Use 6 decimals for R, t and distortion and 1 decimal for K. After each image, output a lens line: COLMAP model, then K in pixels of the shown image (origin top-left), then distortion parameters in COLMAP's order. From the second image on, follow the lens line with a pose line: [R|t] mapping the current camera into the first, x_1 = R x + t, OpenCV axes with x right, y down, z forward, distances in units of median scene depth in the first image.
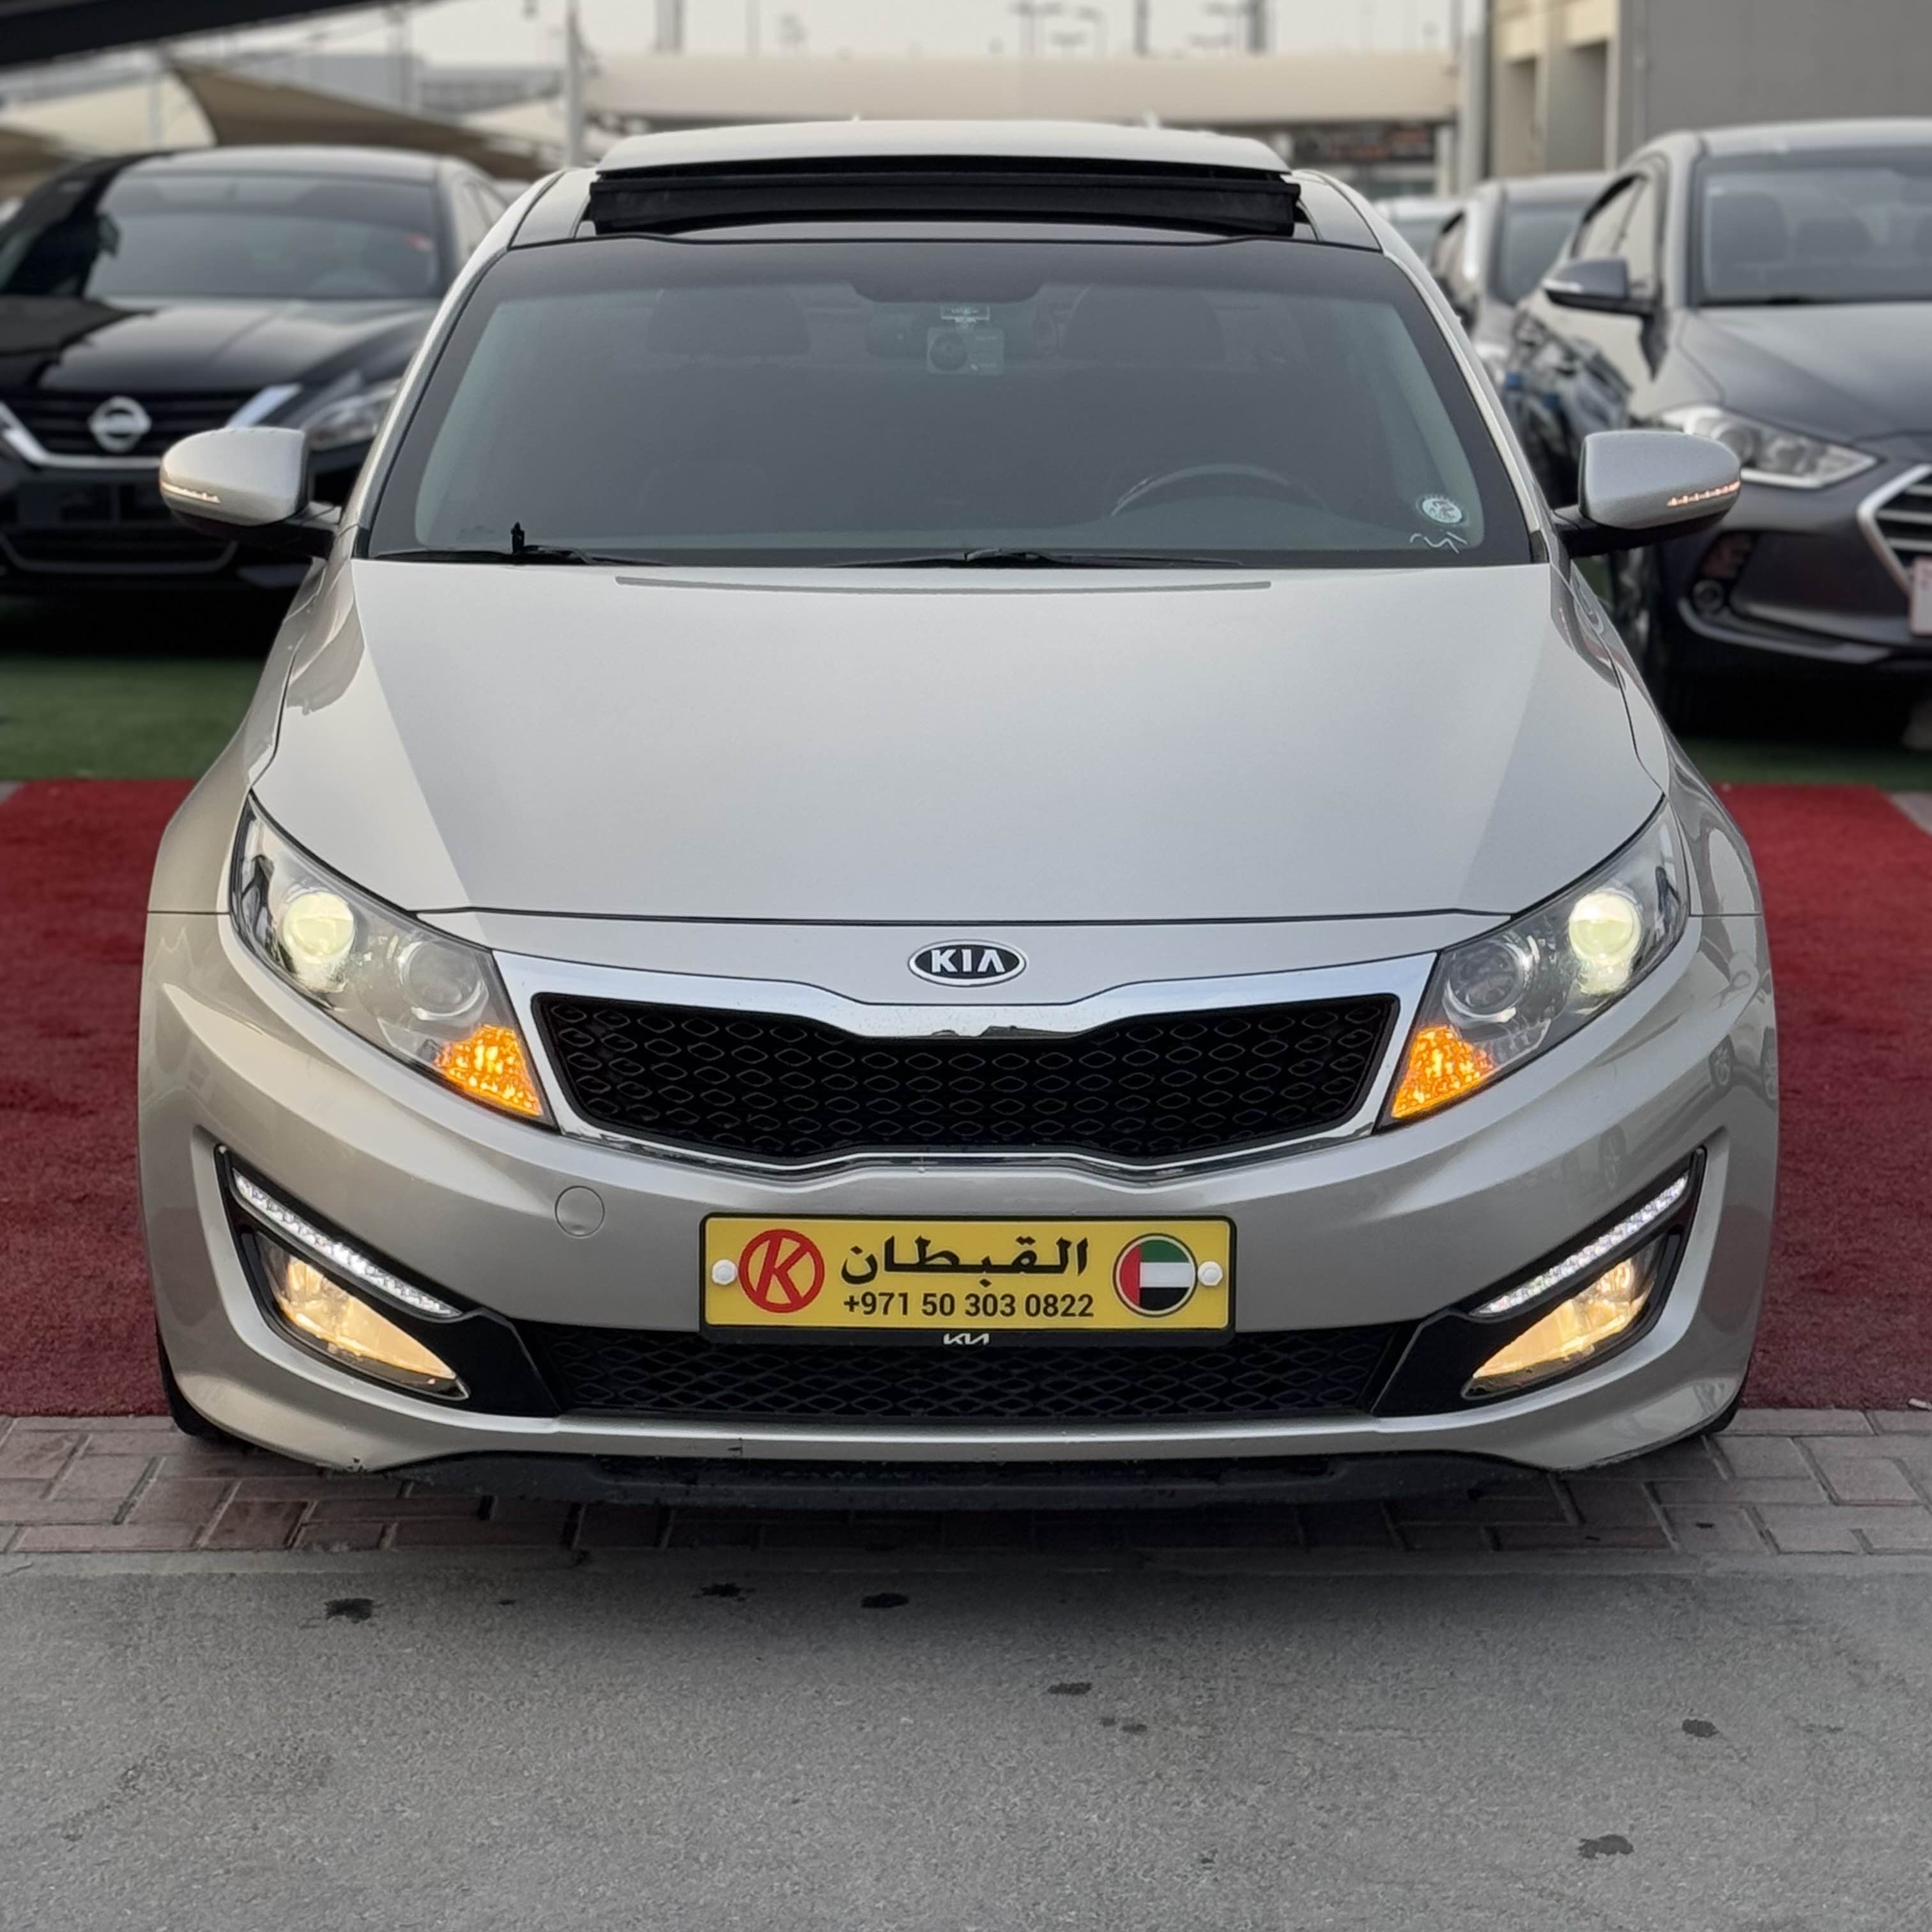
lens RADIAL K [[5257.1, 0, 965.8], [0, 5257.1, 968.5], [0, 0, 1]] dist [0.034490, 0.000000]
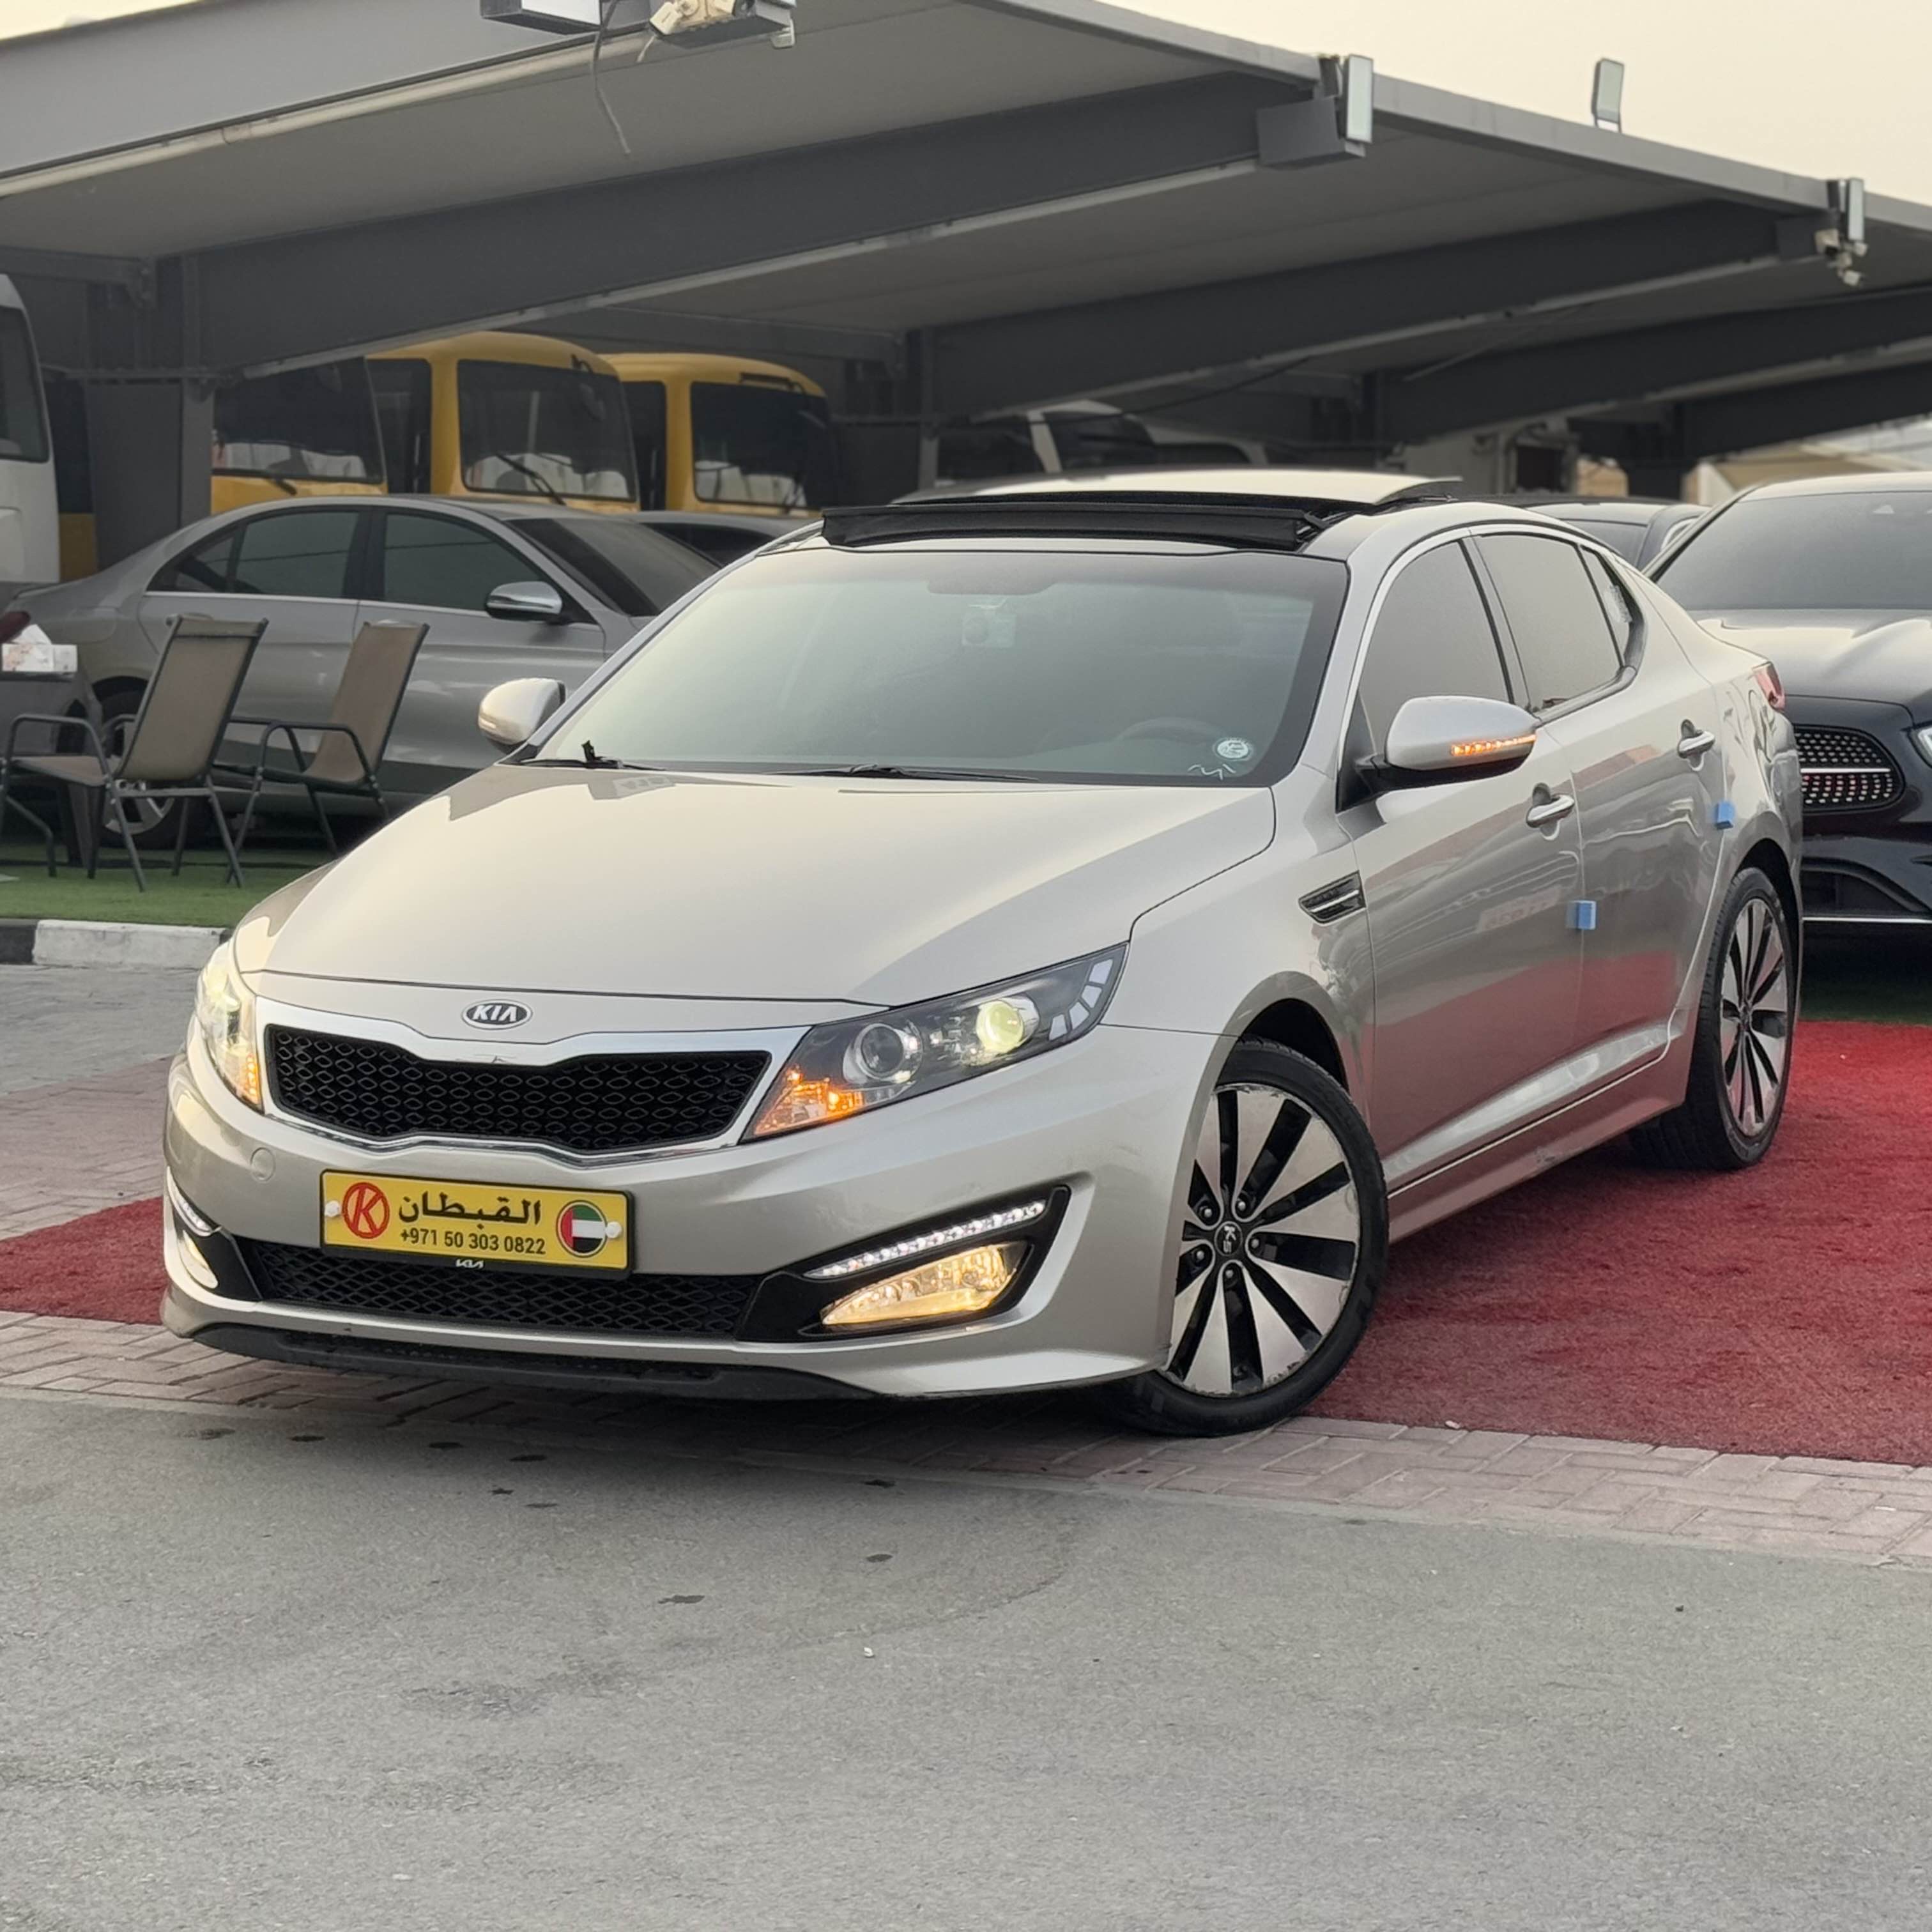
lens RADIAL K [[4998.1, 0, 966.2], [0, 4998.1, 964.7], [0, 0, 1]] dist [0.186536, 0.000000]
pose [[0.900239, 0.040057, -0.433550, 0.743208], [-0.068662, 0.996360, -0.050516, 0.047942], [0.429949, 0.075244, 0.899712, -0.231046]]
